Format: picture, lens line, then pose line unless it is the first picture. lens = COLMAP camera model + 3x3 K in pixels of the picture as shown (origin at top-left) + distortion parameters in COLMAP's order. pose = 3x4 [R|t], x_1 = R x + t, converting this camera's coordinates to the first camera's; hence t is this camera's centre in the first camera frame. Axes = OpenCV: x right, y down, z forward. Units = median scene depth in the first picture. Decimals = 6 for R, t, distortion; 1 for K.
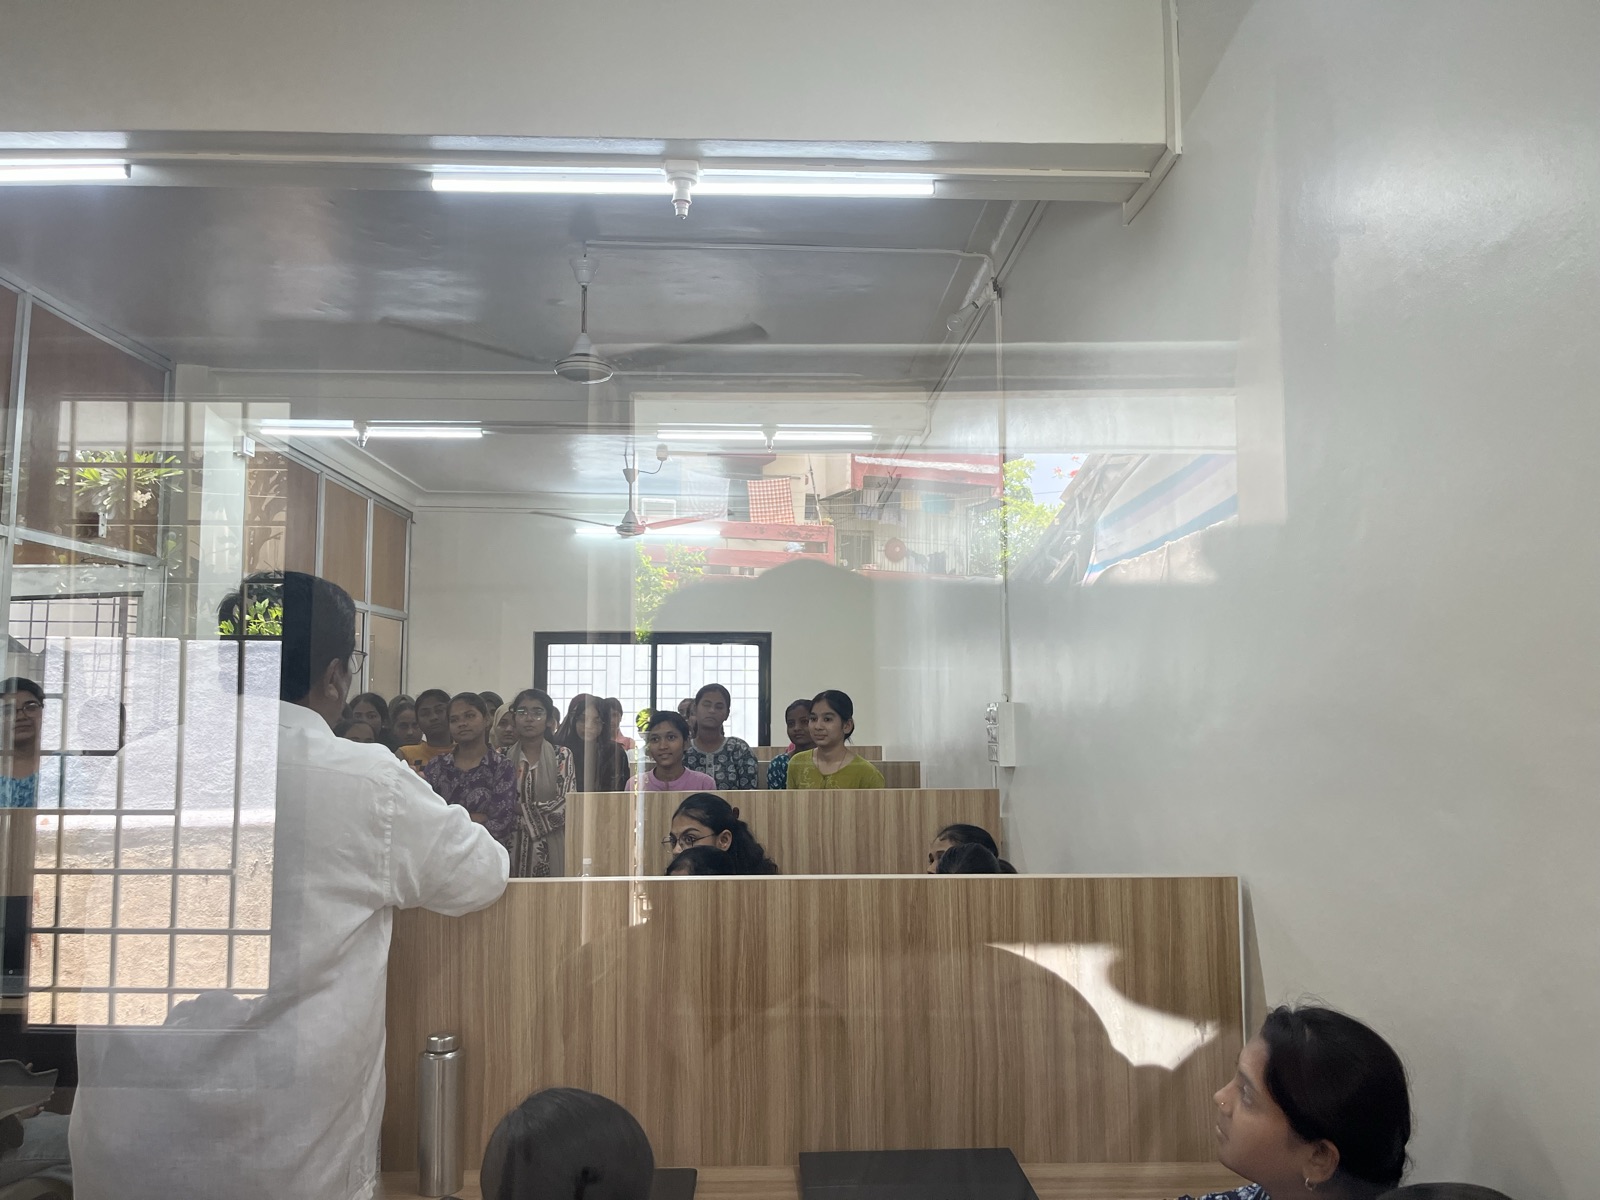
lens RADIAL K [[1214.6, 0, 799.6], [0, 1214.6, 593.5], [0, 0, 1]] dist [0.055673, -0.074291]
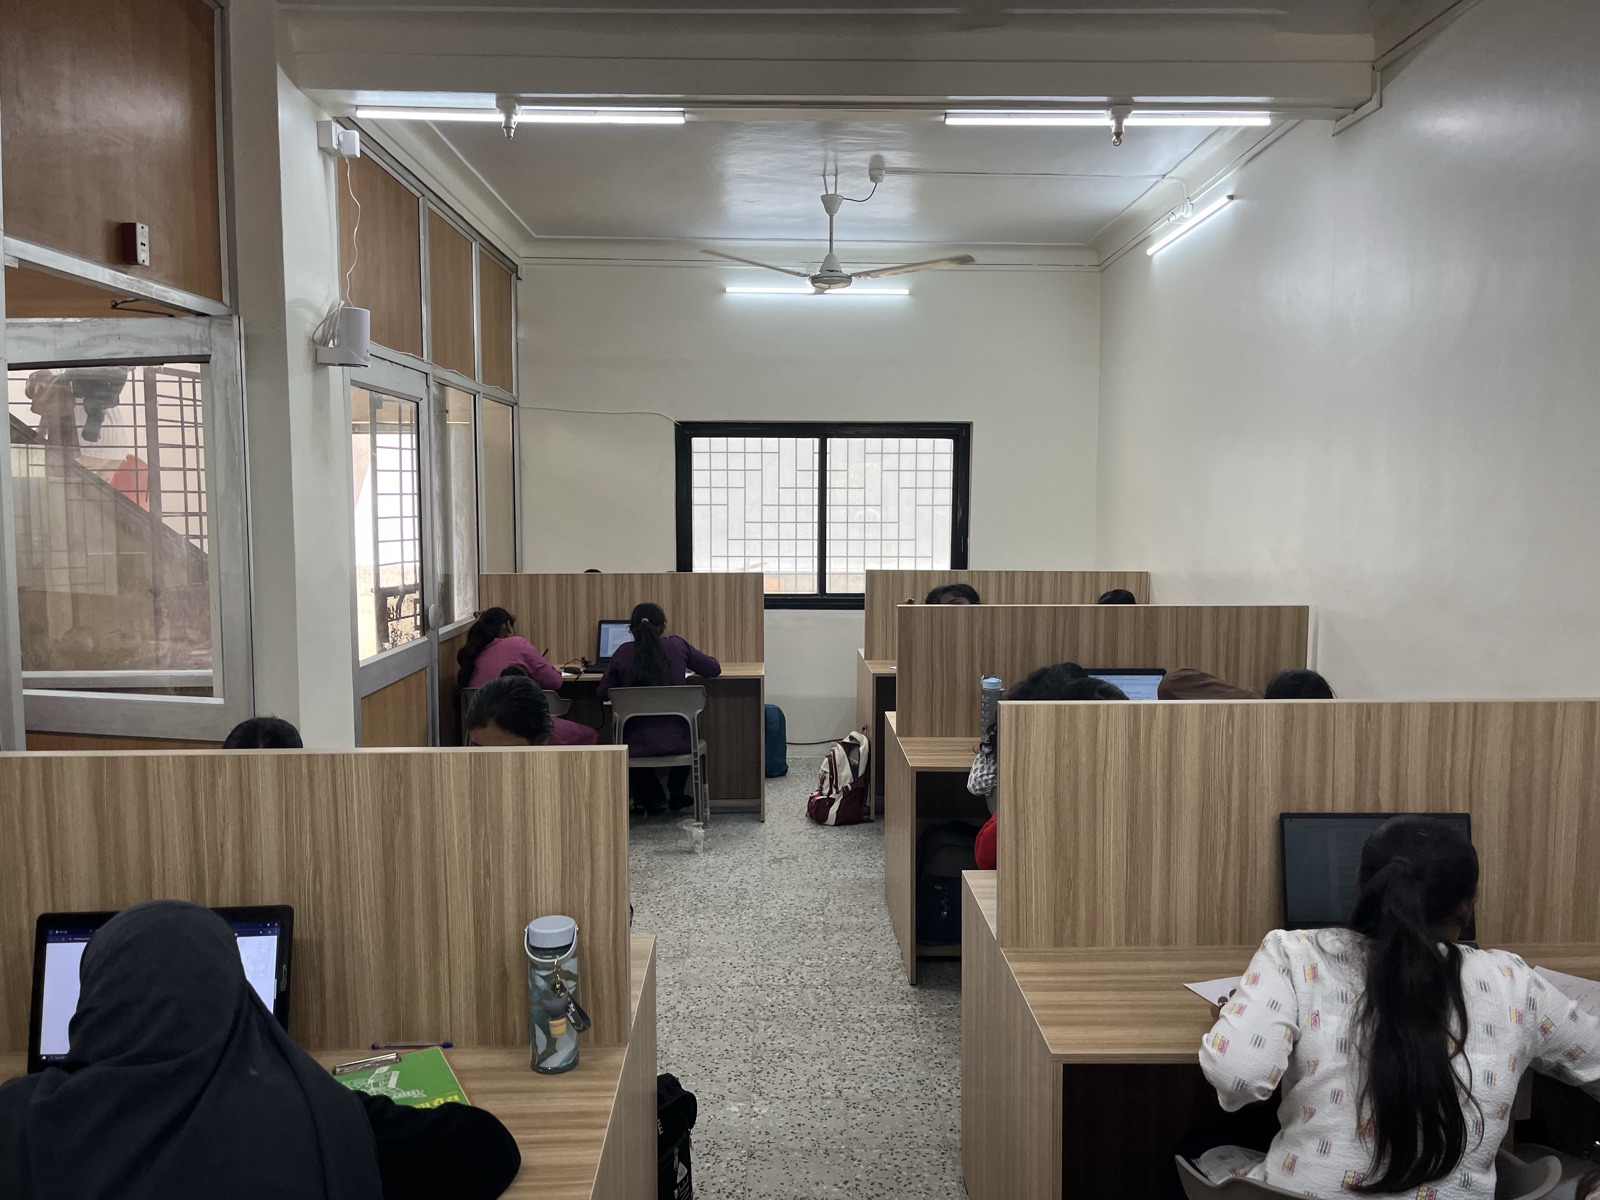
lens RADIAL K [[1214.6, 0, 797.6], [0, 1214.6, 604.4], [0, 0, 1]] dist [0.055673, -0.074291]
pose [[0.999837, 0.005219, -0.017307, -0.275228], [-0.002047, 0.983948, 0.178442, 0.016024], [0.017960, -0.178378, 0.983798, 0.441204]]
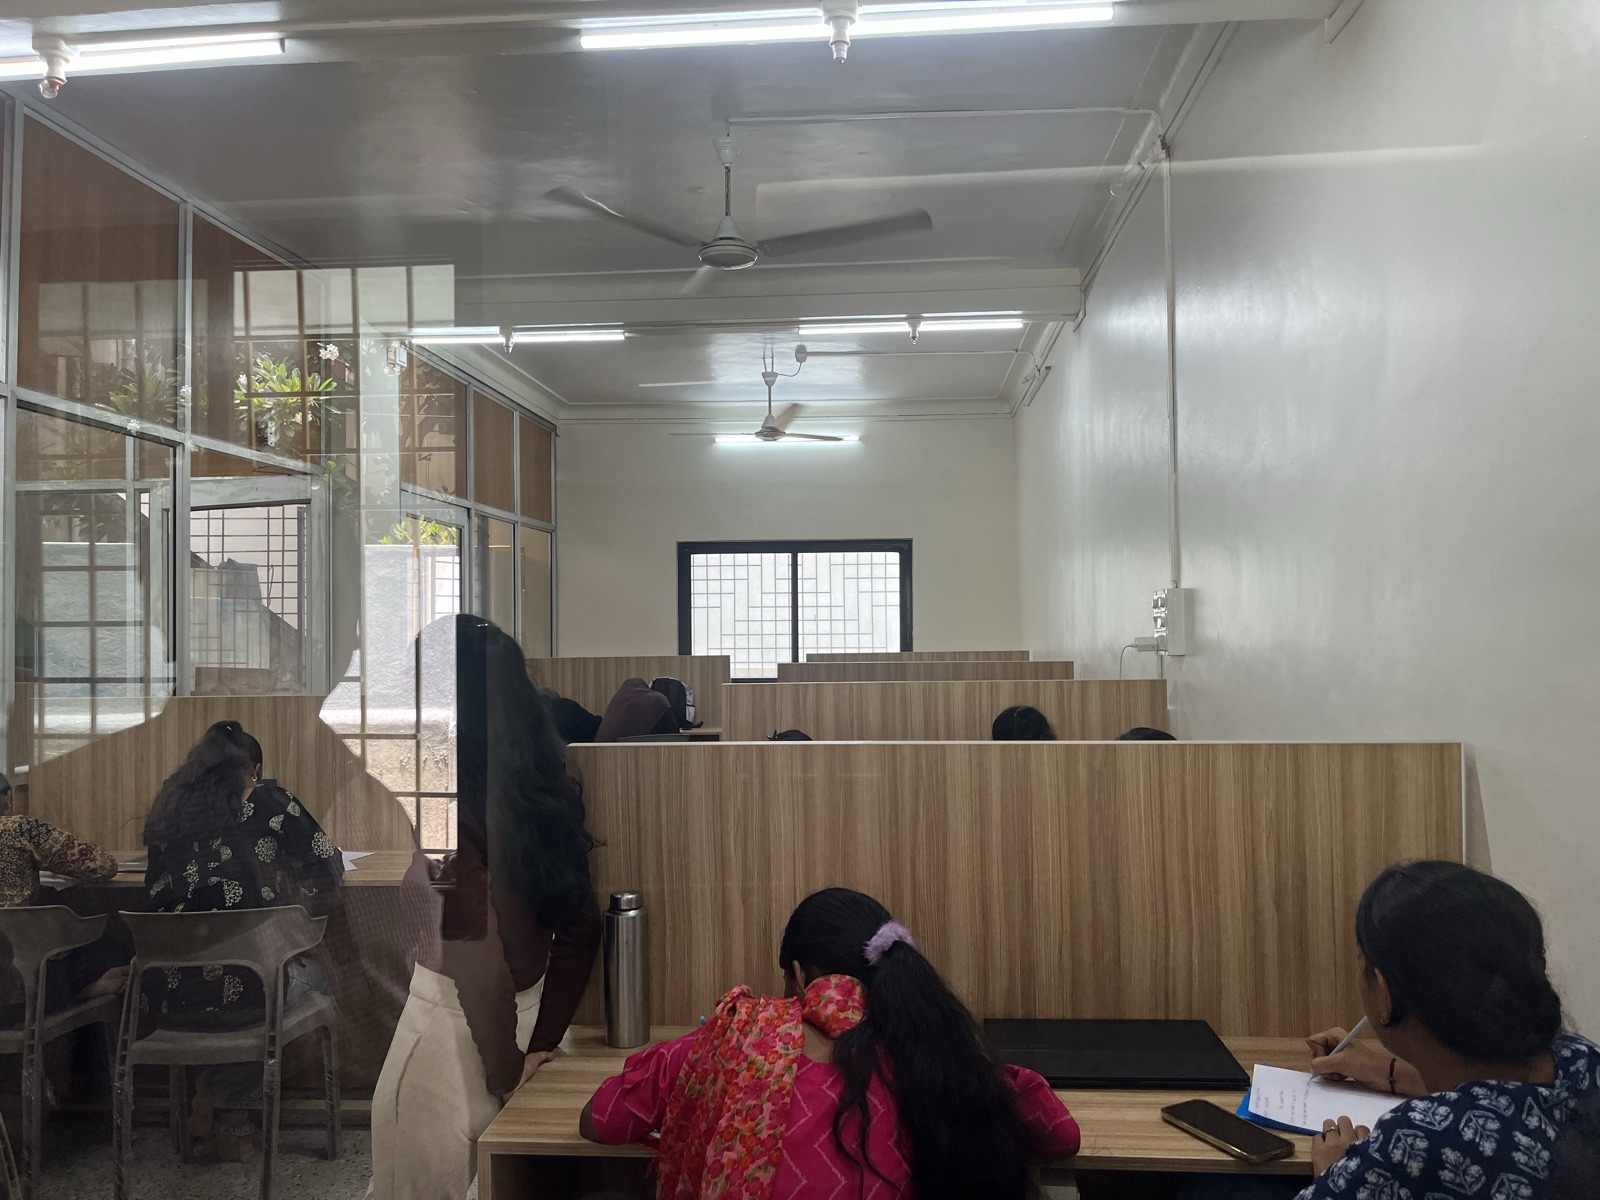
lens RADIAL K [[1214.6, 0, 797.0], [0, 1214.6, 601.5], [0, 0, 1]] dist [0.055673, -0.074291]
pose [[0.993886, -0.010499, -0.109908, -0.019430], [0.018276, 0.997380, 0.069993, 0.026958], [0.108885, -0.071574, 0.991474, 0.019065]]
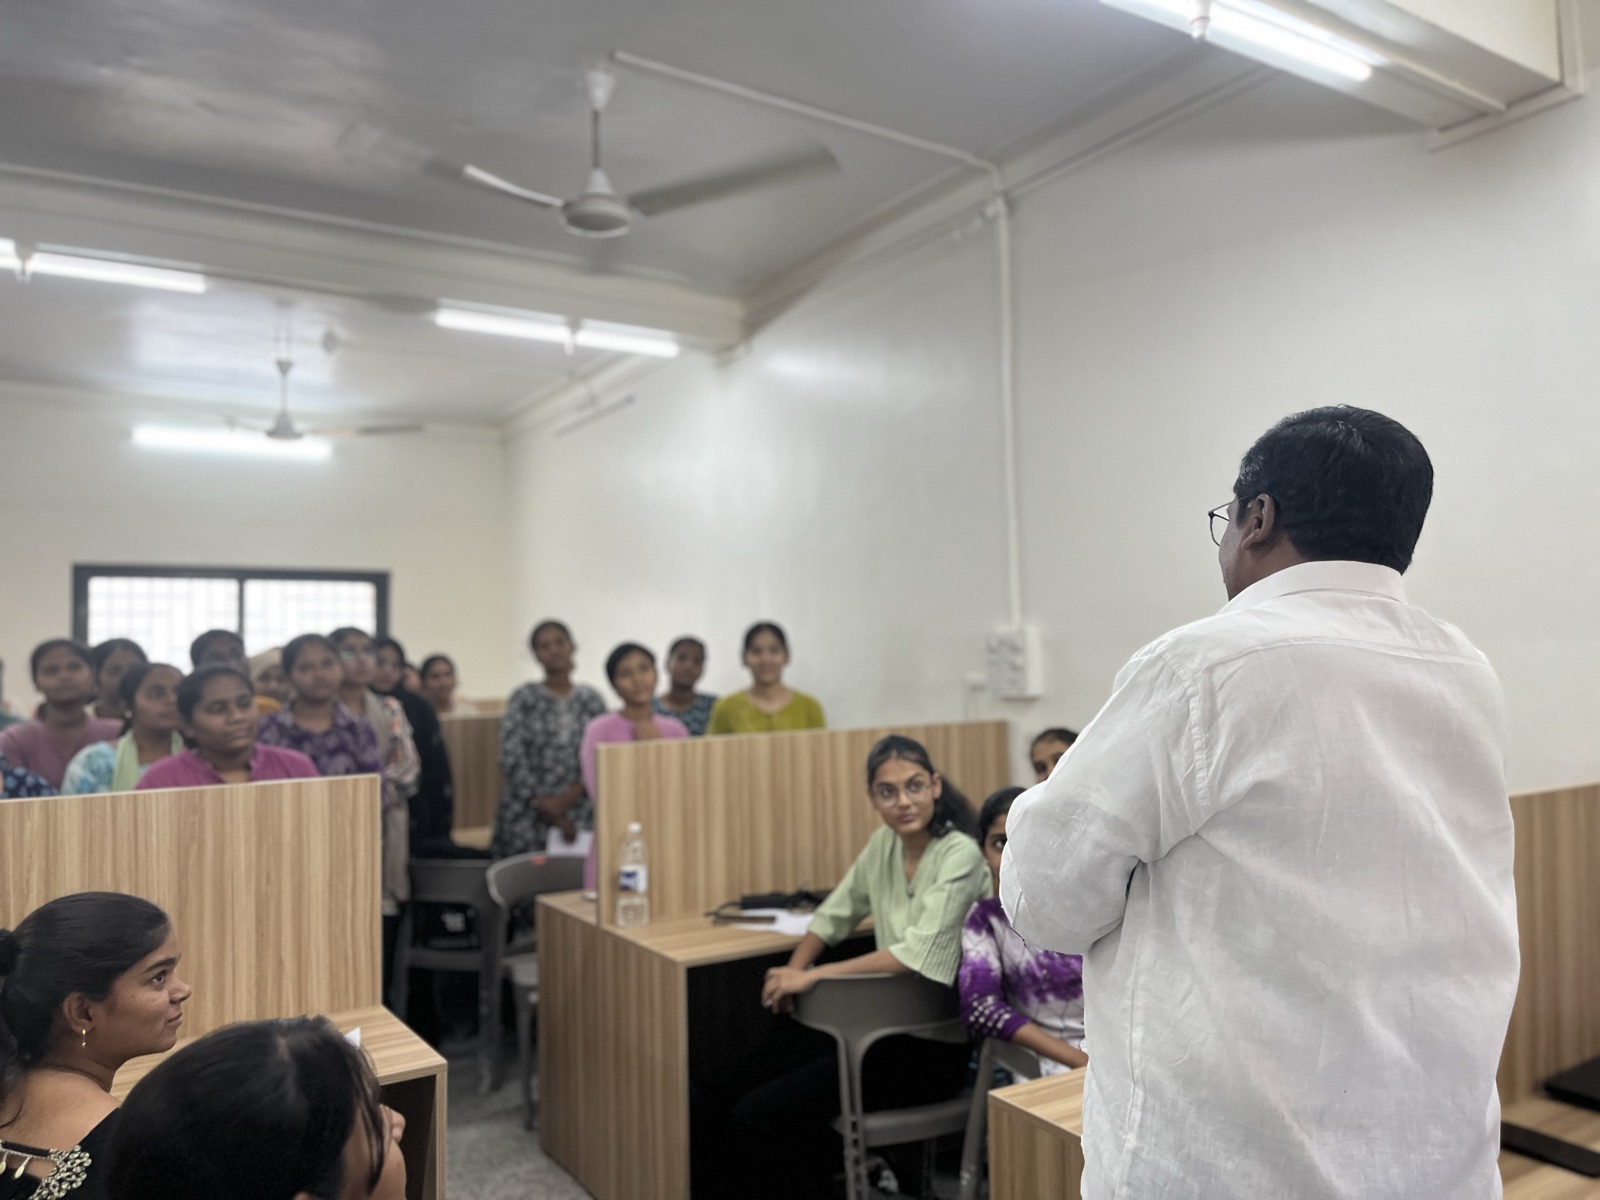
lens RADIAL K [[1214.6, 0, 784.8], [0, 1214.6, 600.3], [0, 0, 1]] dist [0.055673, -0.074291]
pose [[0.865879, 0.009827, 0.500157, -0.483292], [-0.029826, 0.999043, 0.032005, 0.038376], [-0.499364, -0.042630, 0.865343, 0.246842]]
